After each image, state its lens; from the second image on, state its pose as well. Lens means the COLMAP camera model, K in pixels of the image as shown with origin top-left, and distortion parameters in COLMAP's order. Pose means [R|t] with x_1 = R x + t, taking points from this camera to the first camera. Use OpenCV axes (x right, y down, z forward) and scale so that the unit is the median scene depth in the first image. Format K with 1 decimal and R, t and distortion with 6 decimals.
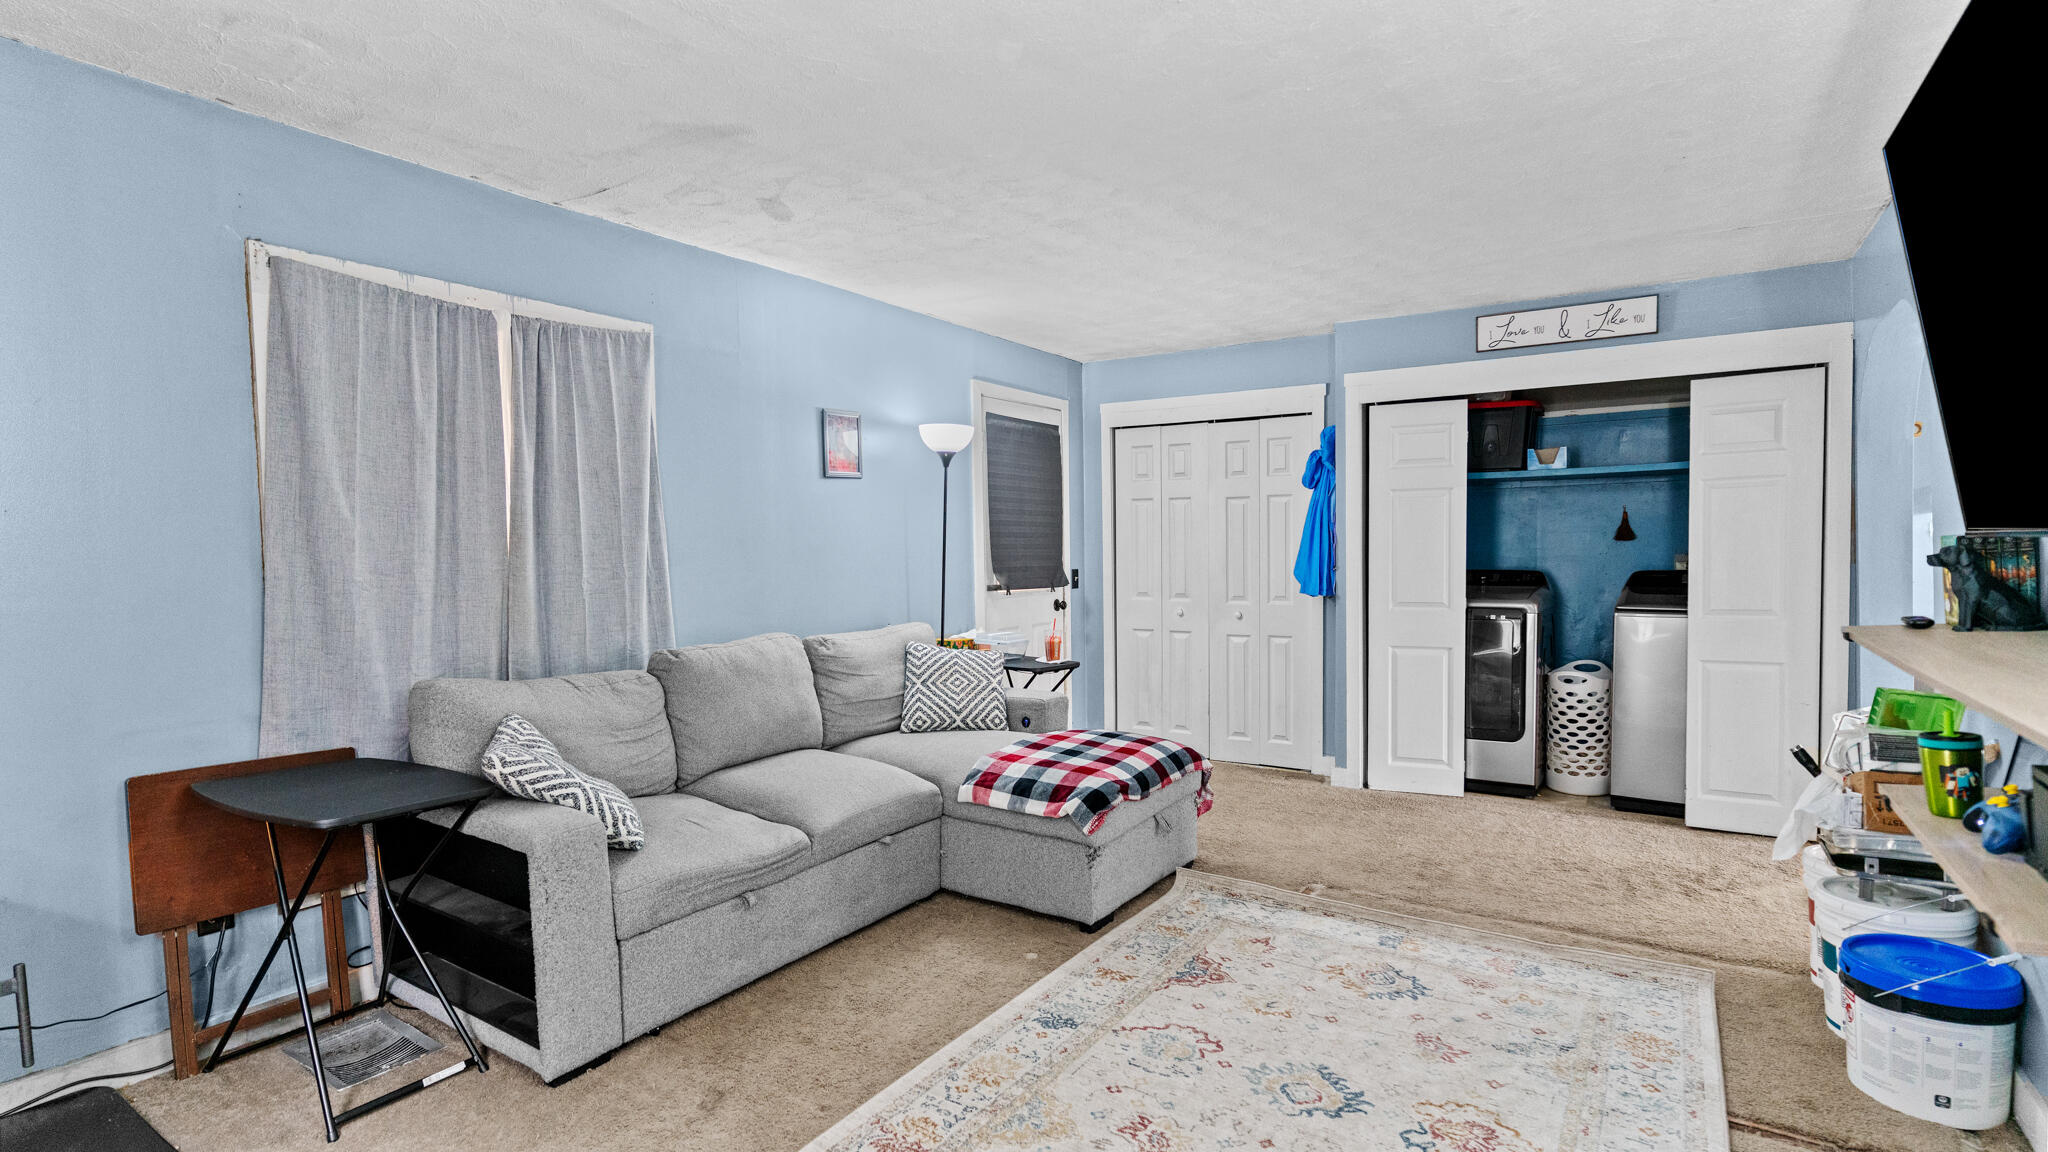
lens RADIAL K [[974.8, 0, 1024.0], [0, 974.8, 576.0], [0, 0, 1]] dist [-0.001820, -0.000359]
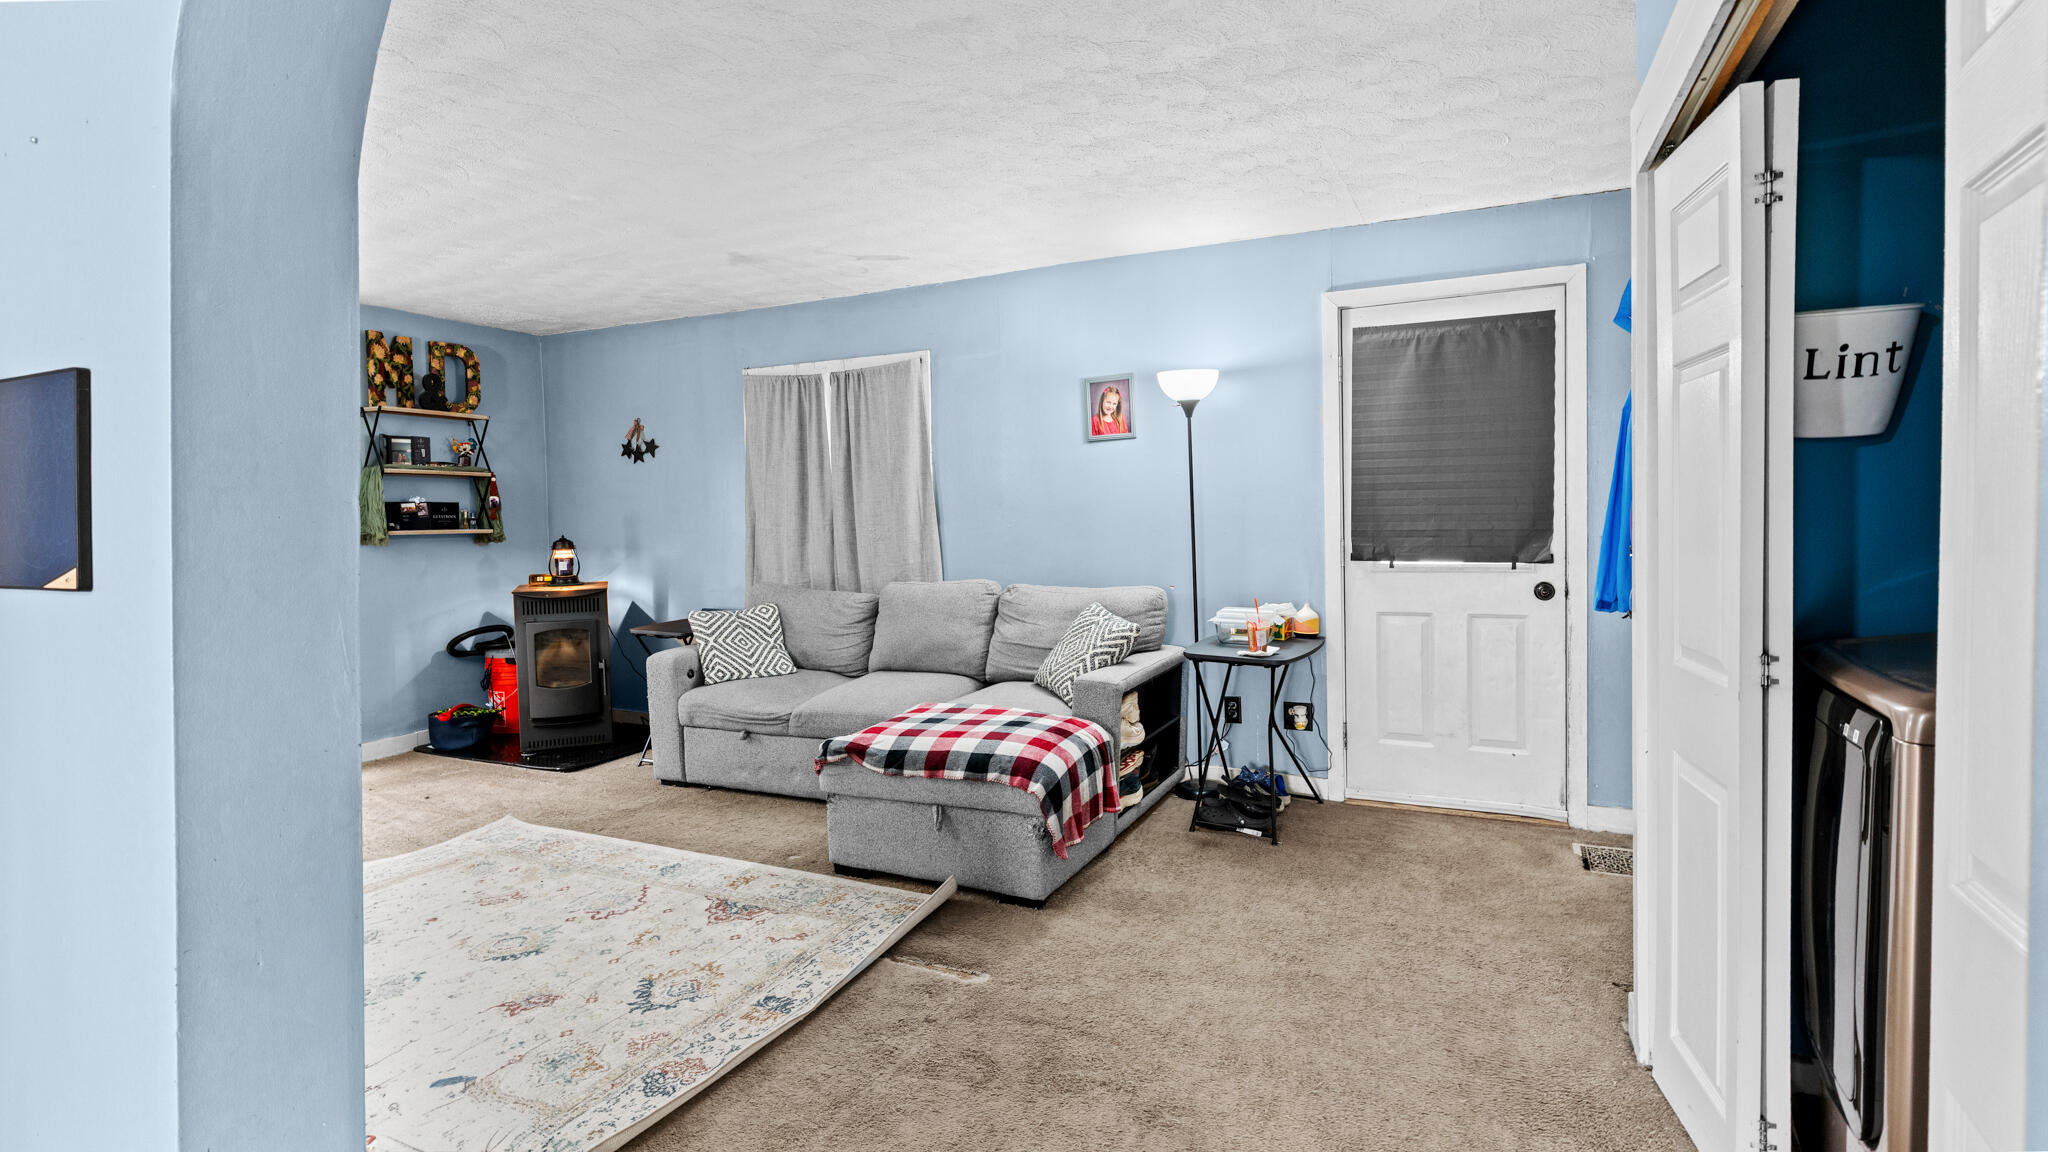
lens RADIAL K [[972.9, 0, 1026.5], [0, 972.9, 556.3], [0, 0, 1]] dist [-0.001898, -0.000047]
pose [[0.141305, 0.060983, -0.988086, 1.139366], [-0.007016, 0.998138, 0.060599, -0.054062], [0.989941, -0.001630, 0.141469, 1.040225]]
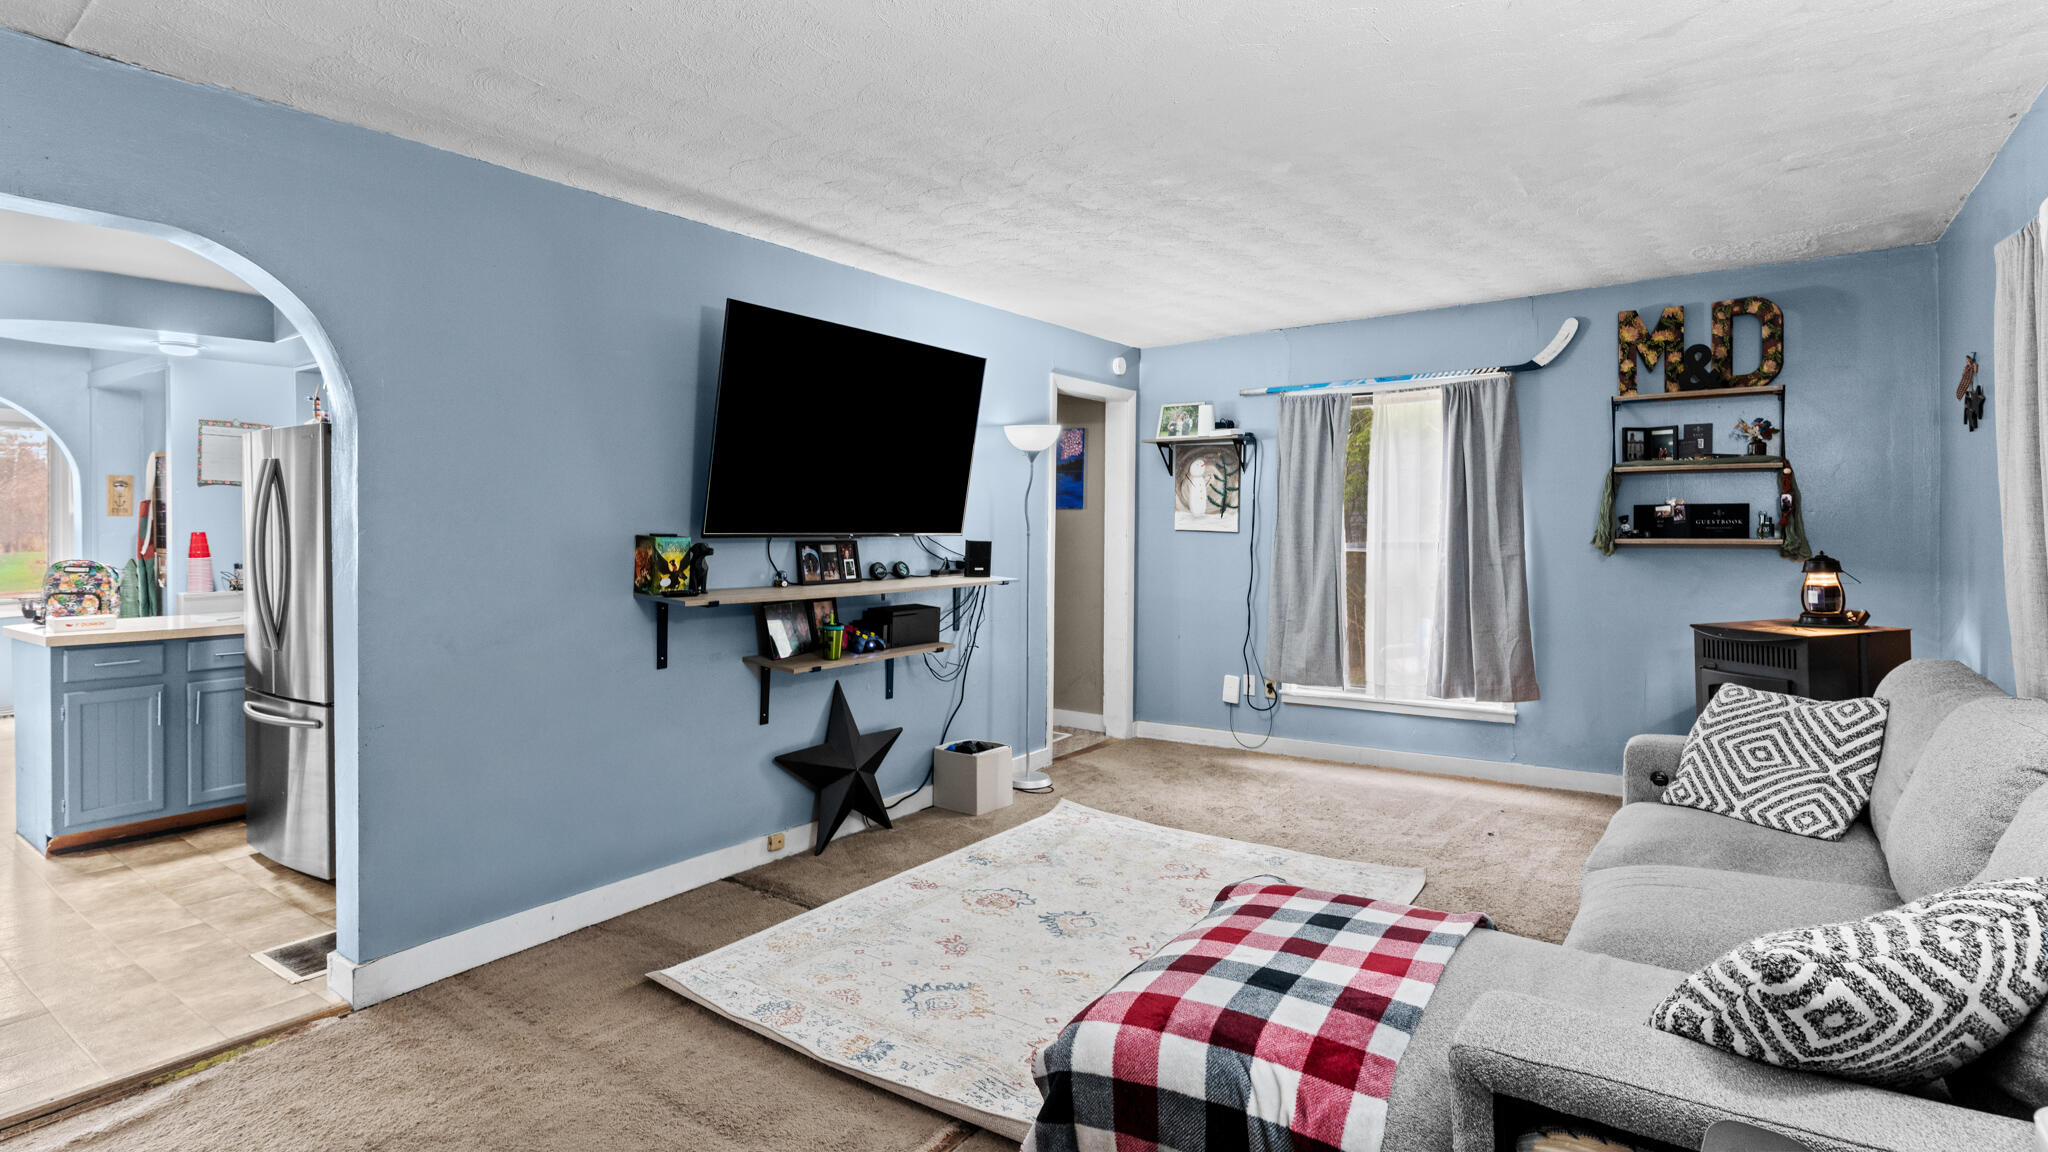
lens RADIAL K [[974.8, 0, 1024.0], [0, 974.8, 576.0], [0, 0, 1]] dist [-0.001820, -0.000359]
pose [[-0.998728, 0.031233, 0.039578, 0.203427], [0.033956, 0.996960, 0.070128, -0.066065], [-0.037267, 0.071383, -0.996753, 1.677582]]
